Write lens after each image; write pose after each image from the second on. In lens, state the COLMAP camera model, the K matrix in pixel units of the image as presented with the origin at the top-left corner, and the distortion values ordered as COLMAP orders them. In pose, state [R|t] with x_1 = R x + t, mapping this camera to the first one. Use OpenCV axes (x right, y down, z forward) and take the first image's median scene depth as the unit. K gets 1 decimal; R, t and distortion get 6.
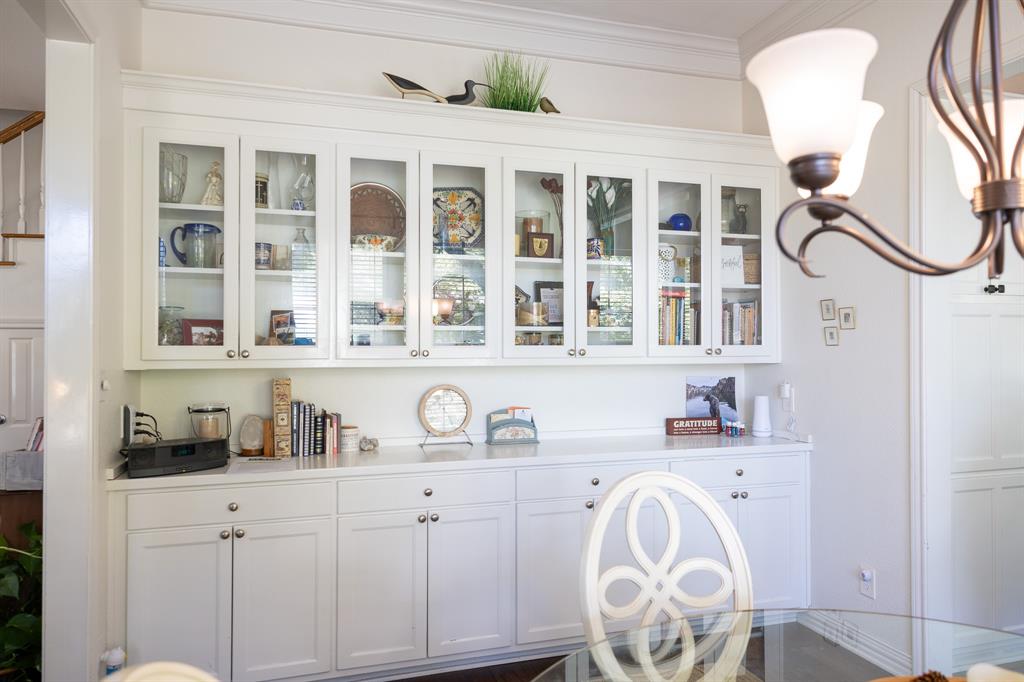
lens RADIAL K [[688.4, 0, 516.5], [0, 688.4, 339.2], [0, 0, 1]] dist [-0.005603, -0.000464]
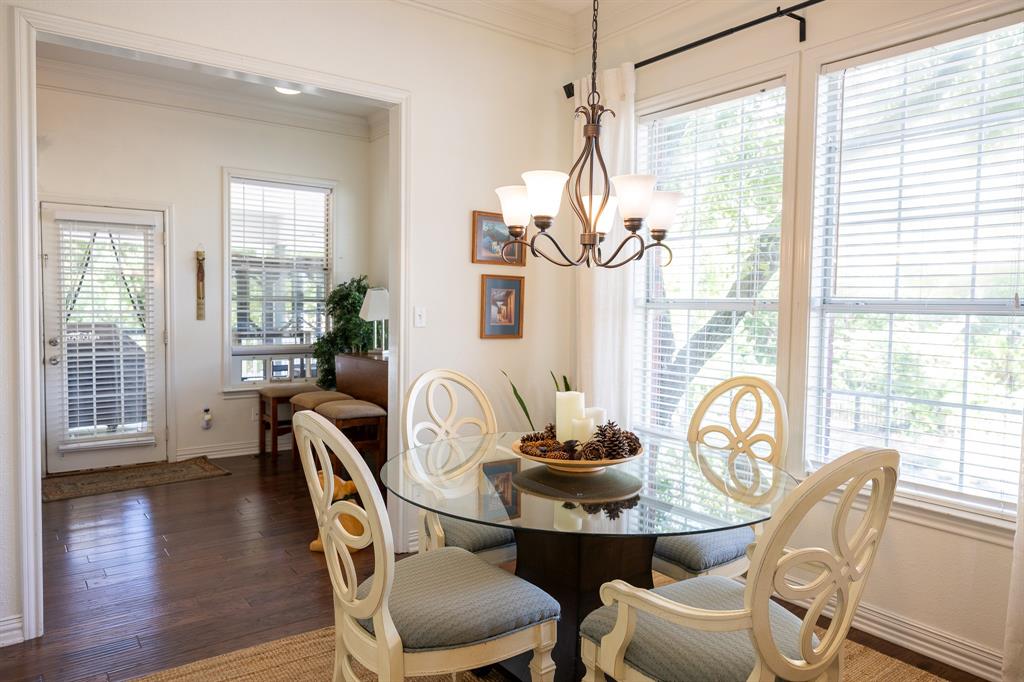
lens RADIAL K [[688.4, 0, 516.5], [0, 688.4, 339.2], [0, 0, 1]] dist [-0.005603, -0.000464]
pose [[0.945624, 0.003755, 0.325239, -0.189194], [-0.027967, 0.997169, 0.069803, 0.000373], [-0.324056, -0.075103, 0.943052, -0.665264]]
